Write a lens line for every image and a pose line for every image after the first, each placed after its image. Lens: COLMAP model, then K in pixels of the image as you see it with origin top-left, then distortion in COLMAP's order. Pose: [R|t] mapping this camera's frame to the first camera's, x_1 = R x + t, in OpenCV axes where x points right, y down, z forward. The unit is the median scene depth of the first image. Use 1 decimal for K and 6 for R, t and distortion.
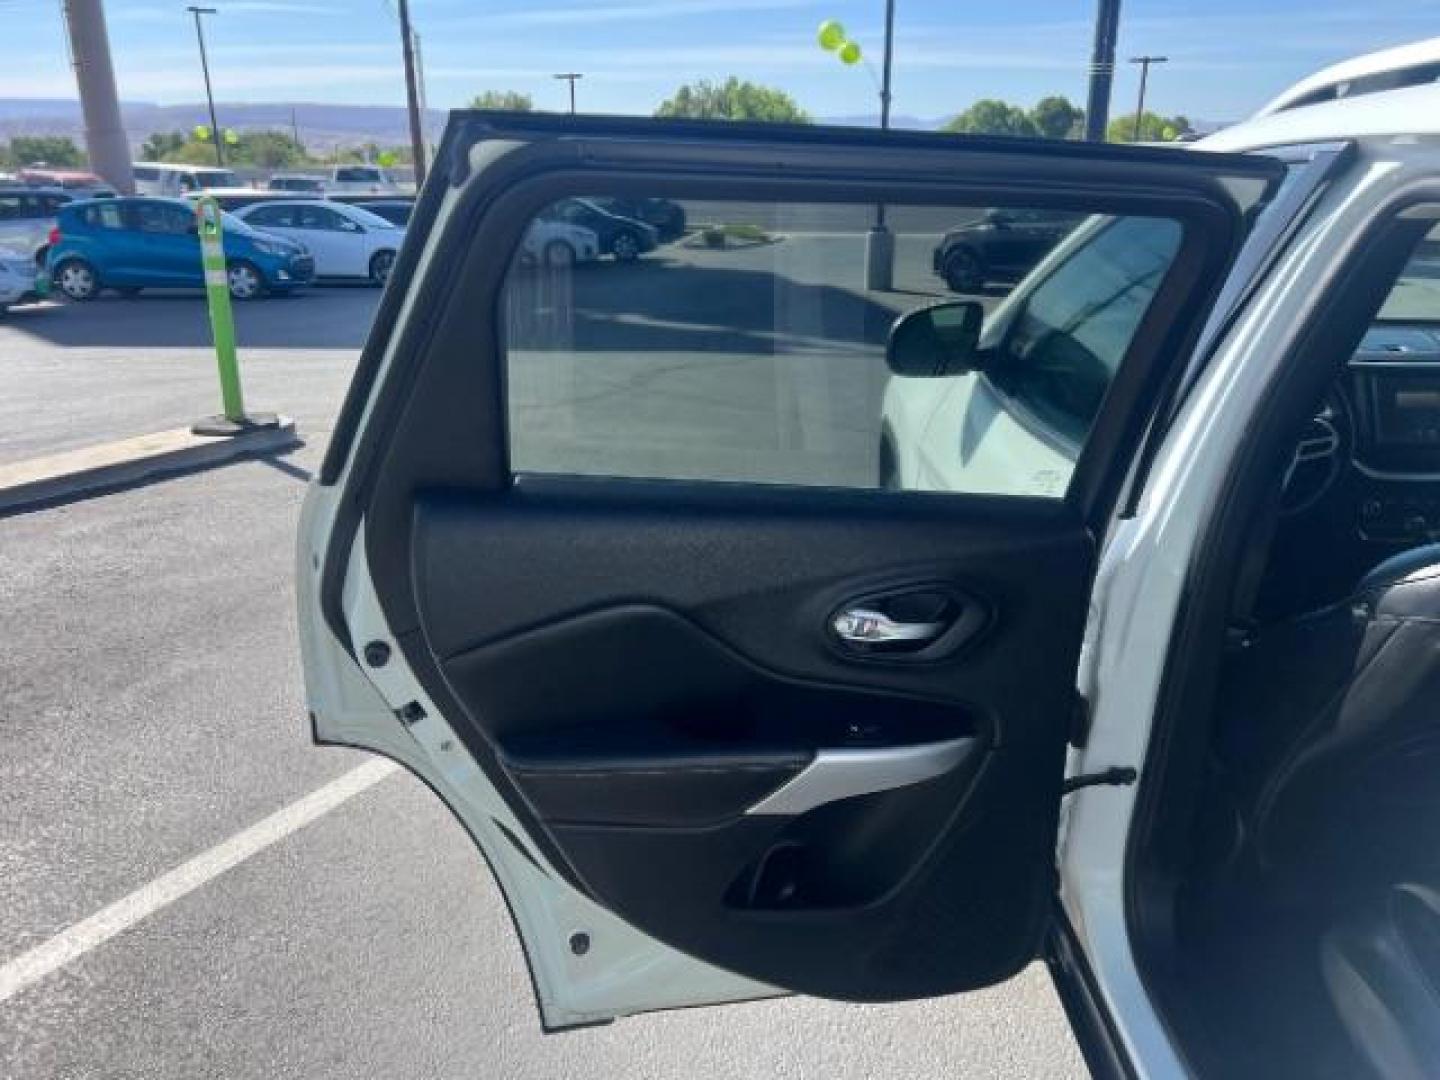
lens RADIAL K [[1089.7, 0, 730.1], [0, 1089.7, 536.9], [0, 0, 1]] dist [0.065830, -0.074989]
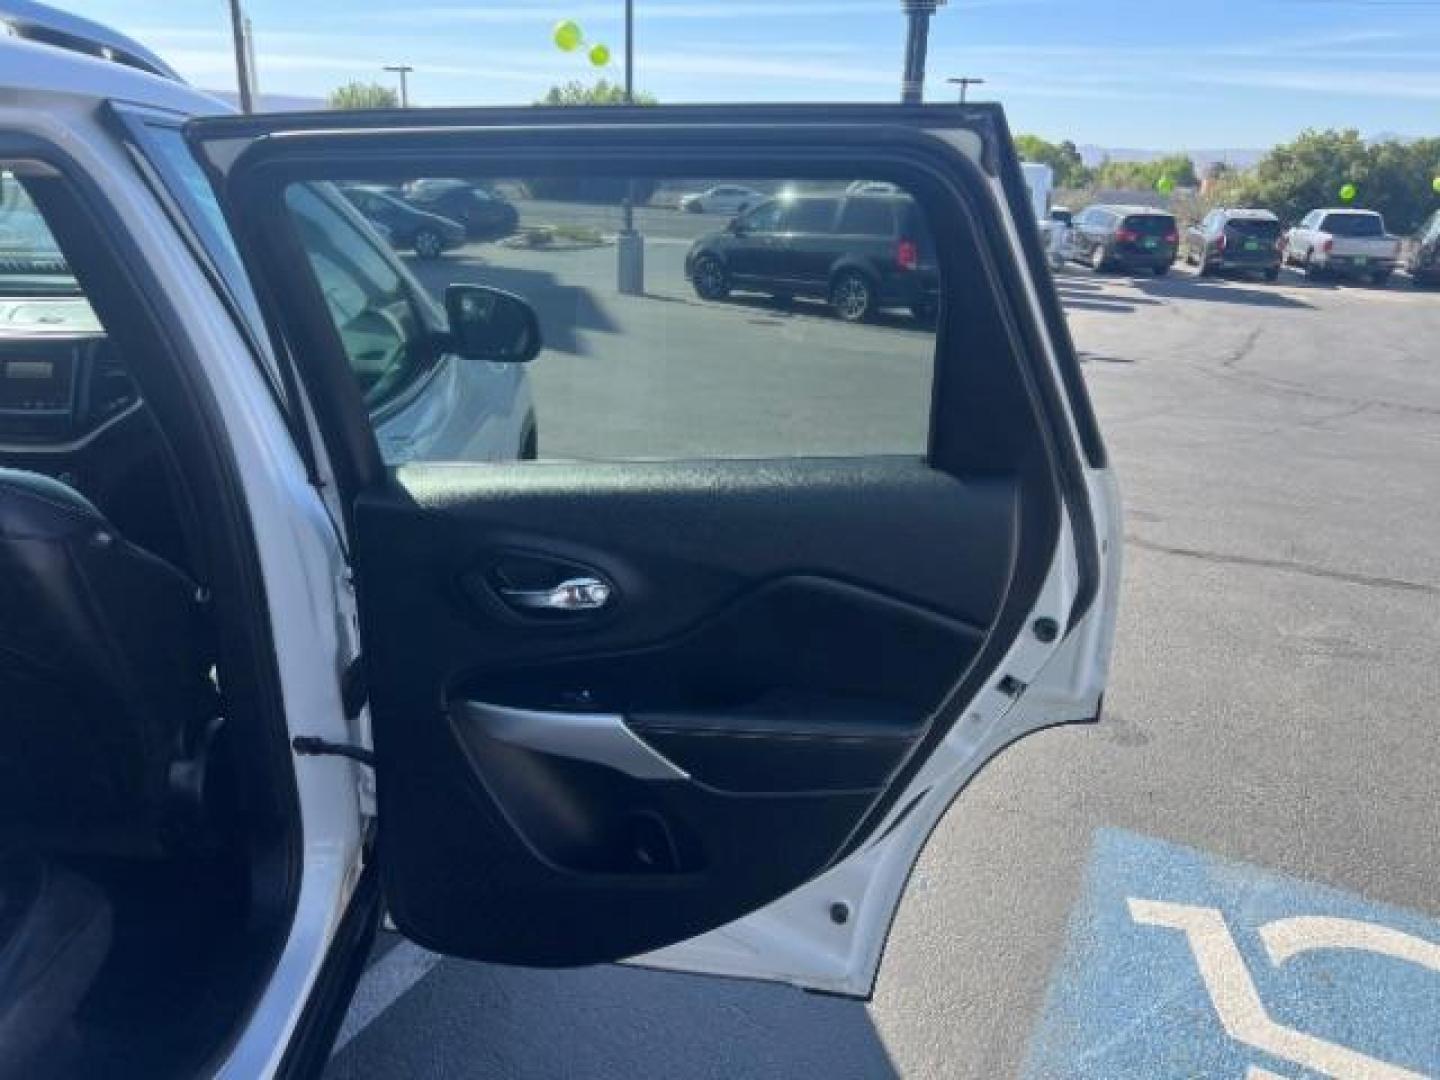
lens RADIAL K [[1089.7, 0, 730.1], [0, 1089.7, 536.9], [0, 0, 1]] dist [0.065830, -0.074989]
pose [[0.996398, 0.010080, 0.084203, 0.117158], [-0.009592, 0.999935, -0.006197, 0.002354], [-0.084260, 0.005367, 0.996429, -0.003930]]
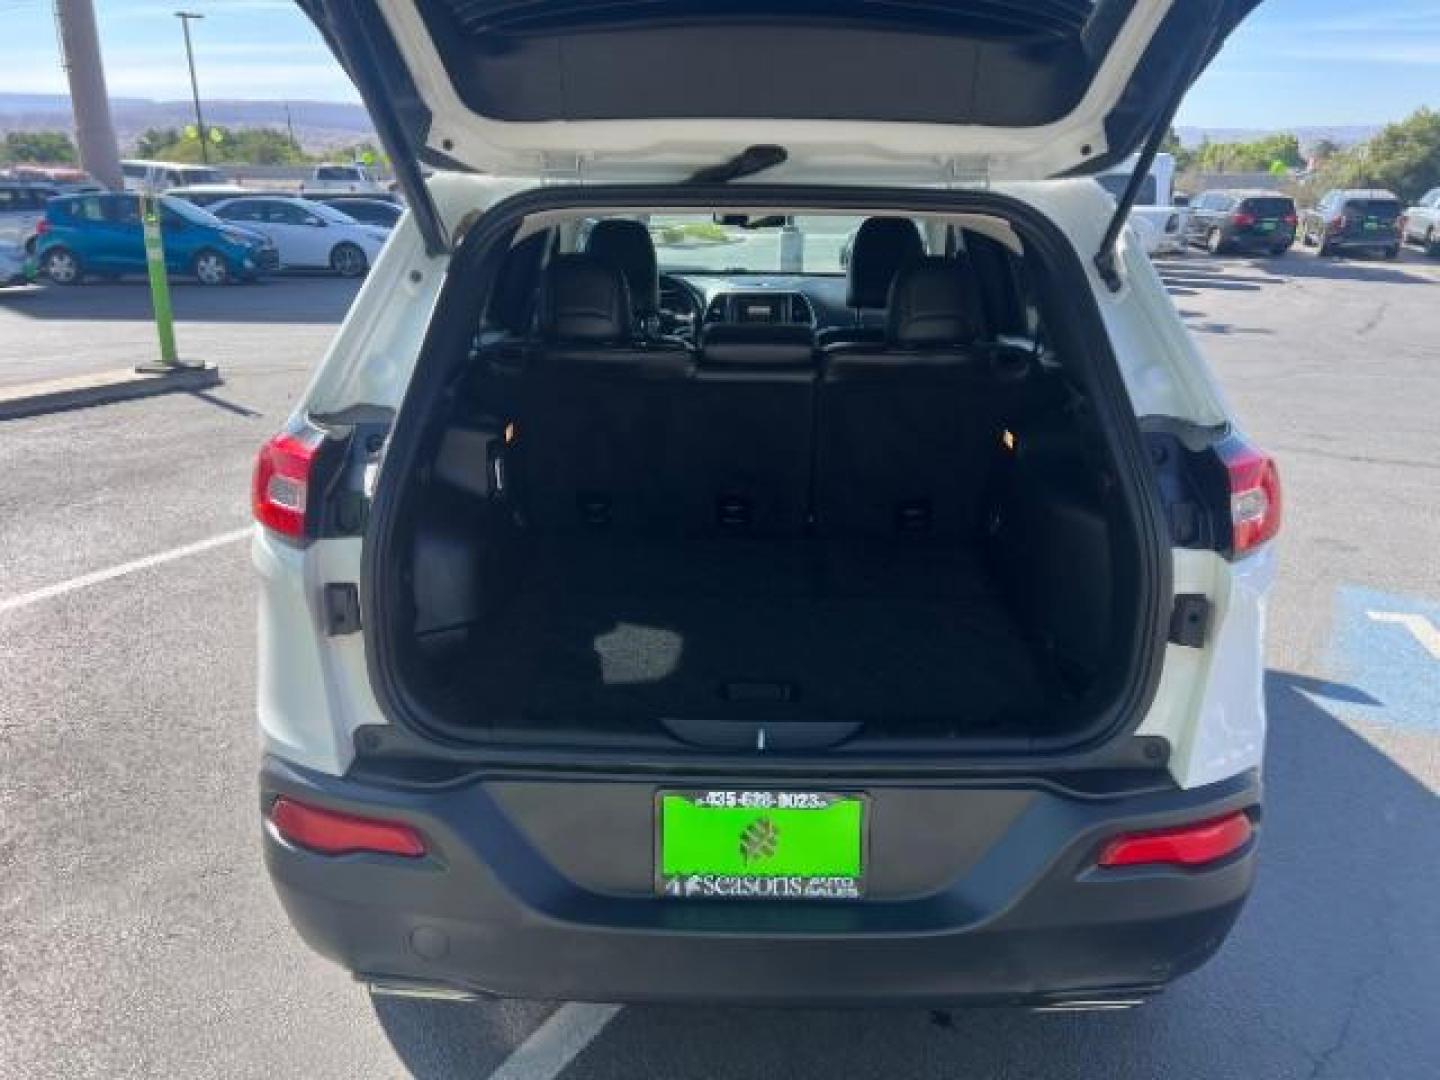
lens RADIAL K [[1082.8, 0, 735.3], [0, 1082.8, 528.5], [0, 0, 1]] dist [0.083183, -0.090697]
pose [[0.999935, 0.006150, 0.009602, 0.056892], [-0.006081, 0.999956, -0.007168, 0.025885], [-0.009646, 0.007109, 0.999928, -0.084378]]
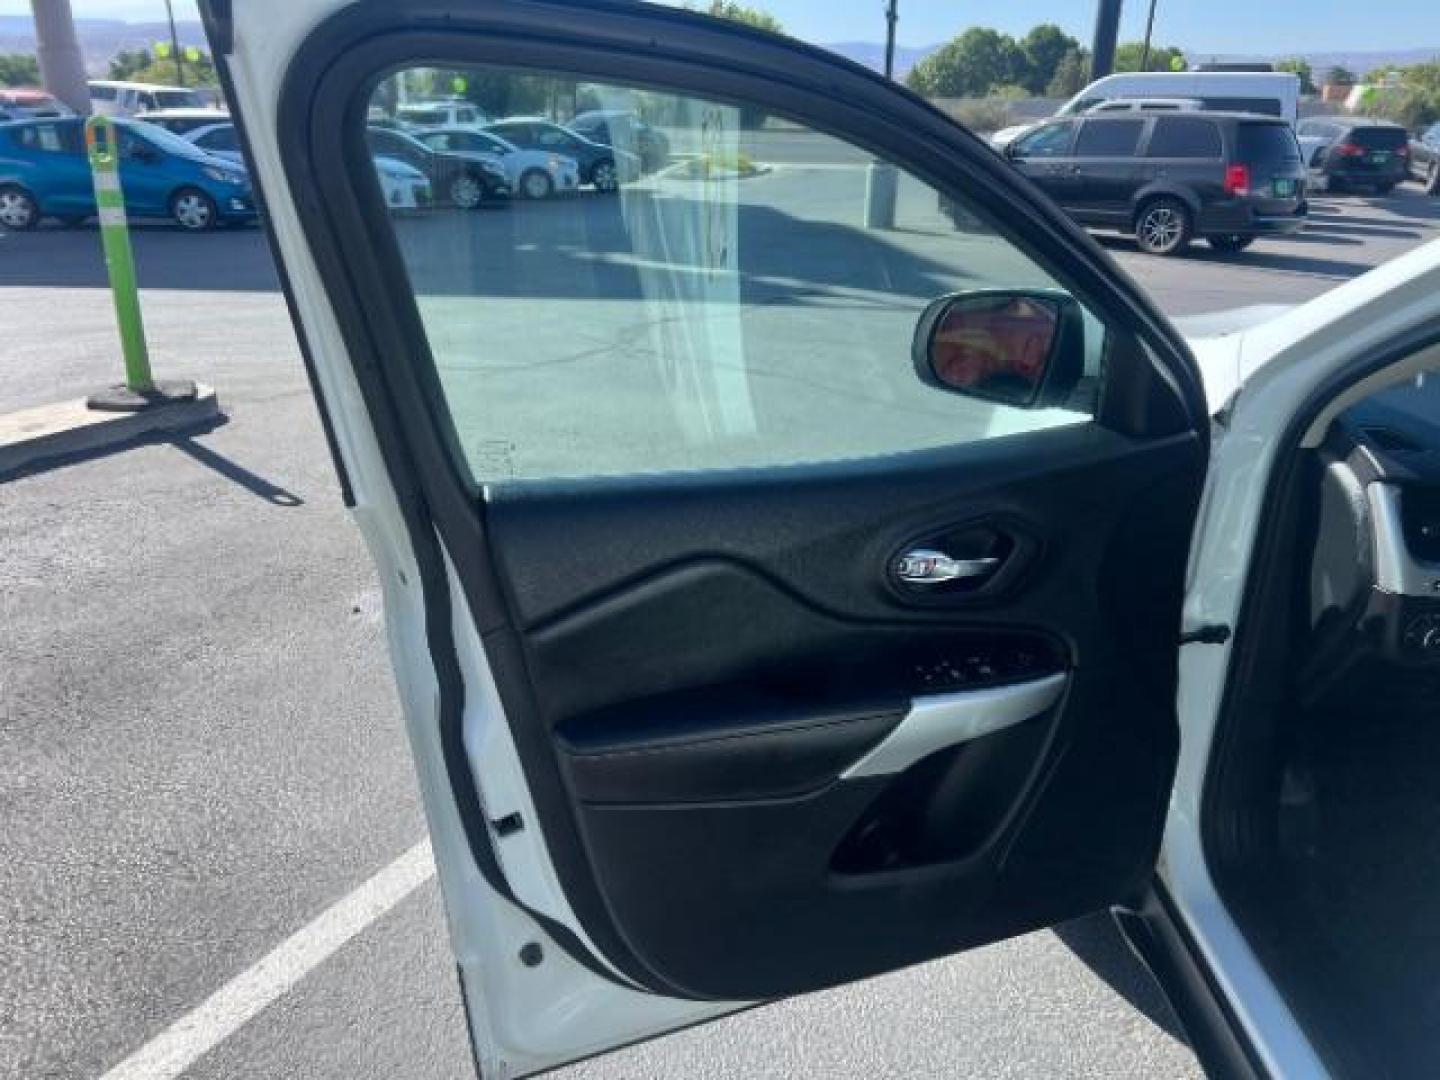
lens RADIAL K [[1090.6, 0, 716.4], [0, 1090.6, 522.3], [0, 0, 1]] dist [0.060824, -0.065472]
pose [[0.999924, 0.009650, 0.007660, -0.006509], [-0.009994, 0.998881, 0.046233, -0.013517], [-0.007205, -0.046306, 0.998901, 0.045027]]
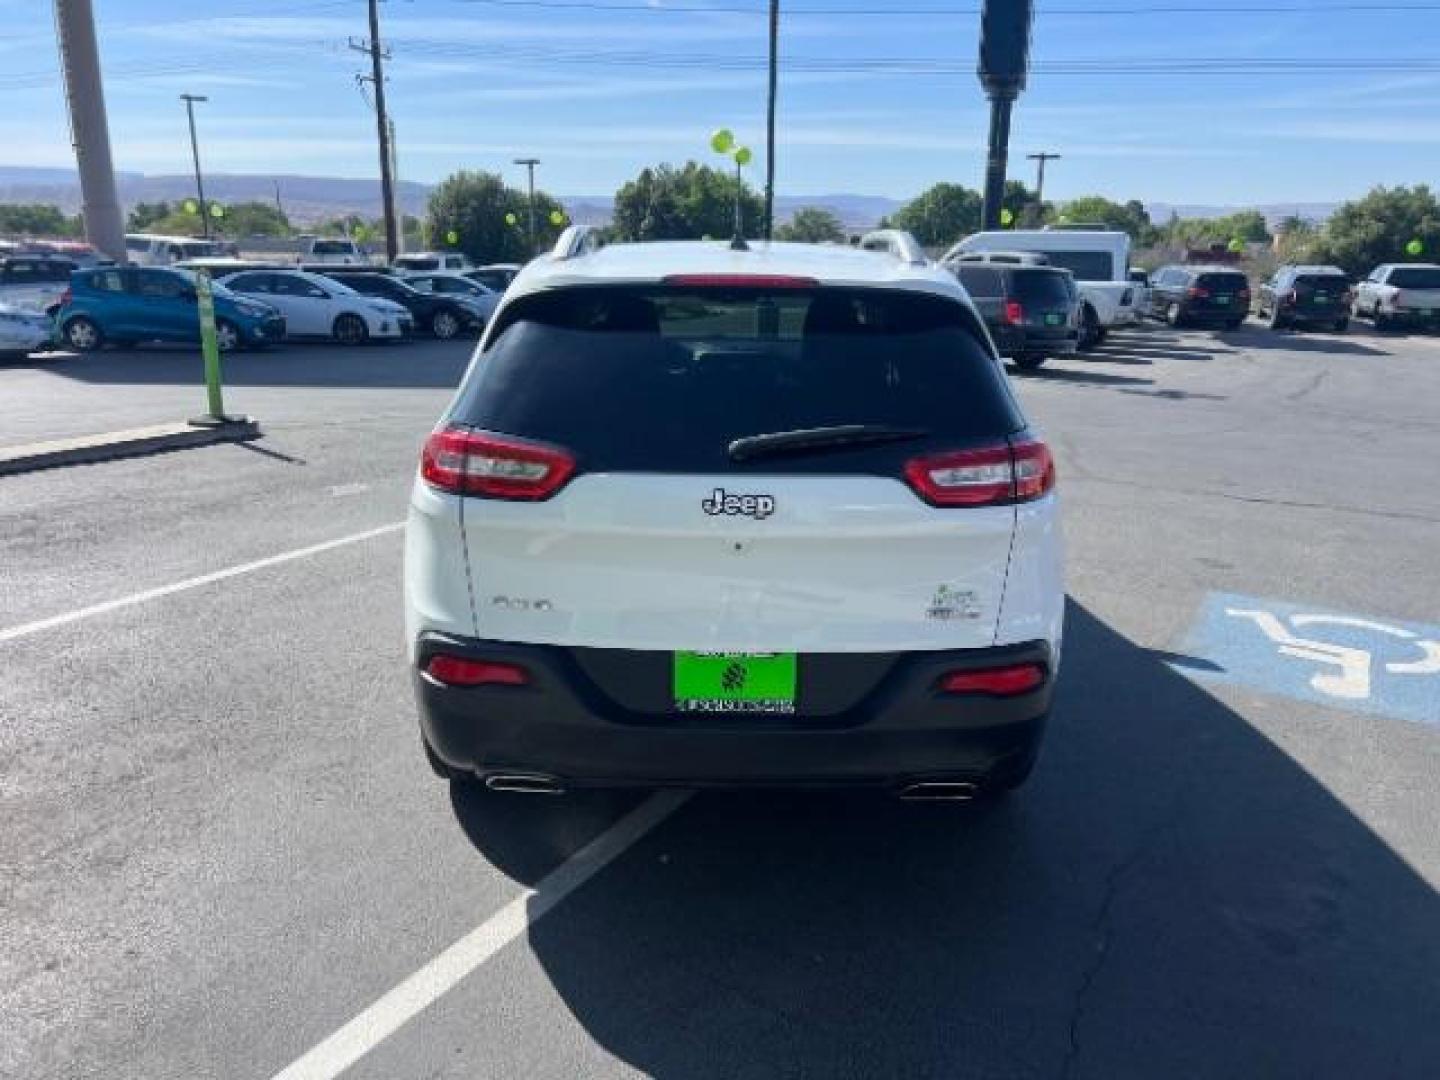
lens RADIAL K [[1087.3, 0, 720.0], [0, 1087.3, 540.0], [0, 0, 1]] dist [0.061288, -0.063862]
pose [[0.999862, 0.008336, 0.014380, 0.056048], [-0.007477, 0.998242, -0.058793, 0.037971], [-0.014845, 0.058677, 0.998167, -0.128784]]
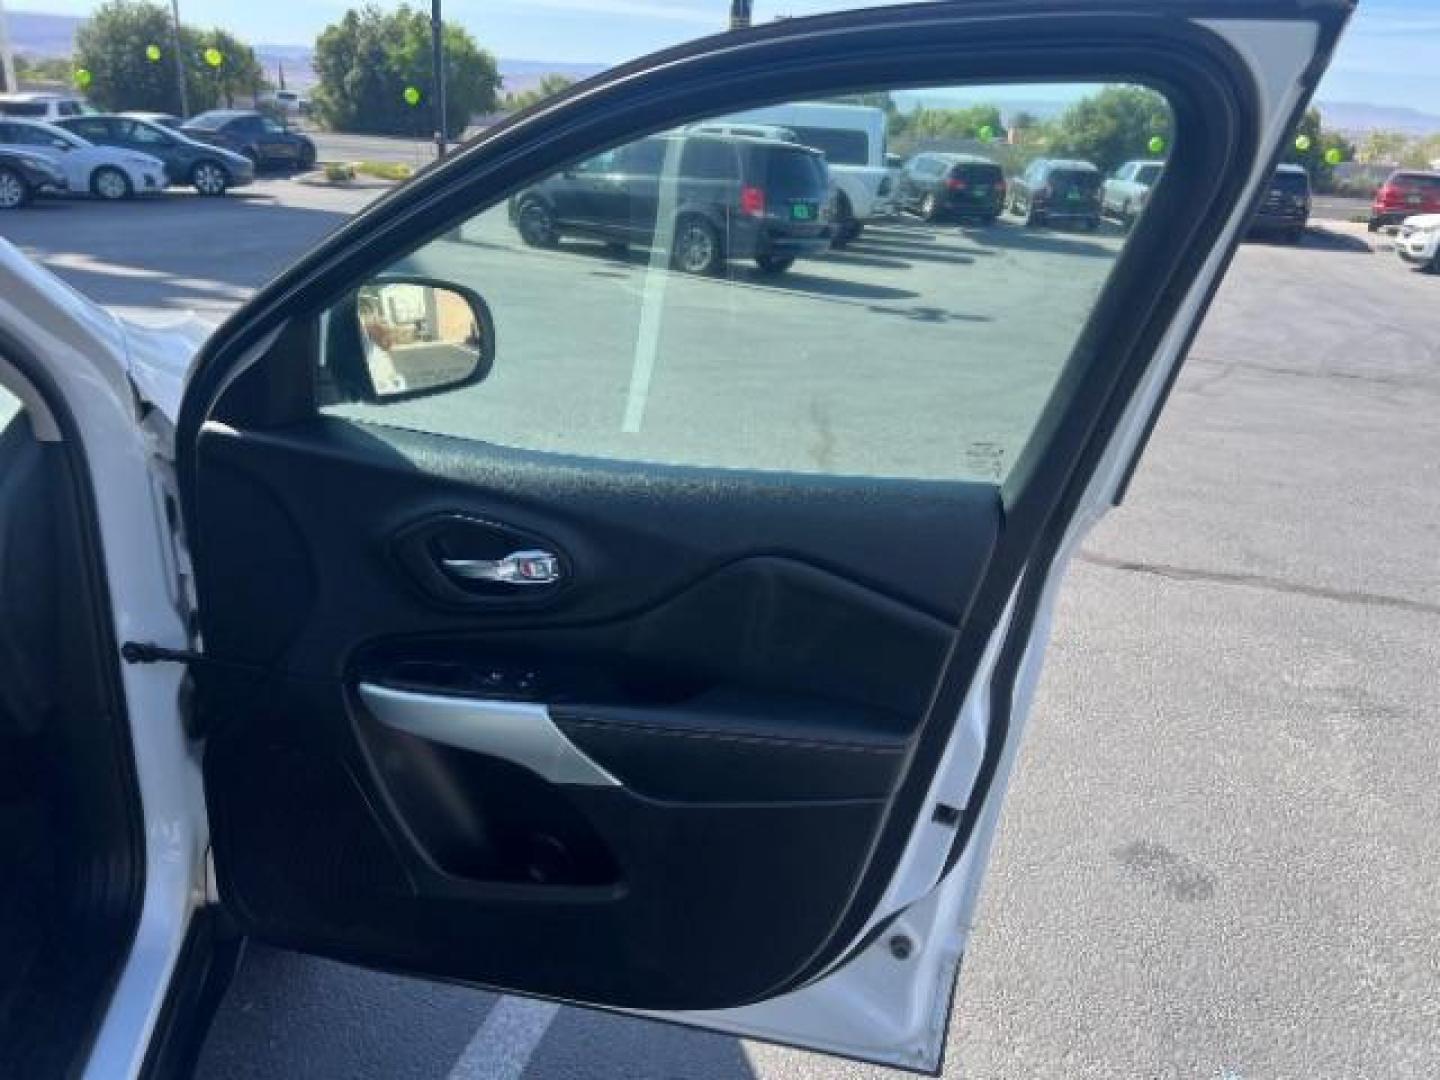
lens RADIAL K [[1089.7, 0, 730.1], [0, 1089.7, 536.9], [0, 0, 1]] dist [0.065830, -0.074989]
pose [[0.971432, -0.028202, 0.235638, 0.114600], [0.018697, 0.998923, 0.042473, -0.011533], [-0.236582, -0.036854, 0.970912, 0.043462]]
